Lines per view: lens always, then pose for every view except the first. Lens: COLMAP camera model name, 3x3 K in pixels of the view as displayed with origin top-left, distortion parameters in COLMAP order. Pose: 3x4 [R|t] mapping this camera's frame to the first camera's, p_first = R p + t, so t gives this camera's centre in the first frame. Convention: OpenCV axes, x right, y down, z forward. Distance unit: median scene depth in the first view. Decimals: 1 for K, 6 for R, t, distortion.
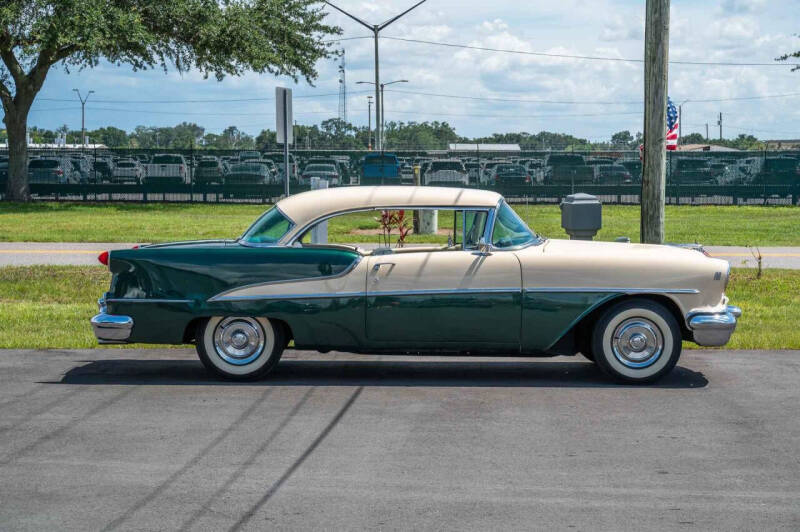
lens RADIAL K [[1648.1, 0, 400.0], [0, 1648.1, 265.4], [0, 0, 1]] dist [0.009845, 0.227247]
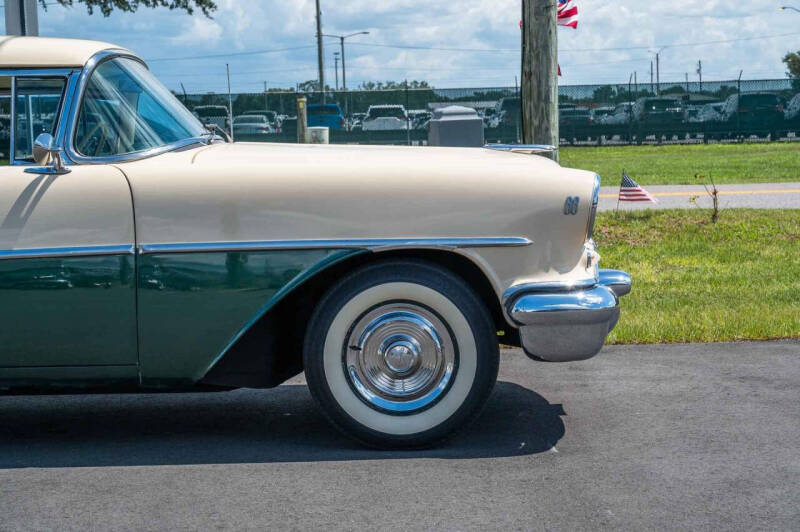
lens RADIAL K [[1648.1, 0, 400.0], [0, 1648.1, 265.4], [0, 0, 1]] dist [0.009845, 0.227247]
pose [[0.999570, -0.028326, 0.007526, 0.116208], [0.028146, 0.999338, 0.023043, 0.009133], [-0.008174, -0.022821, 0.999706, 0.449724]]
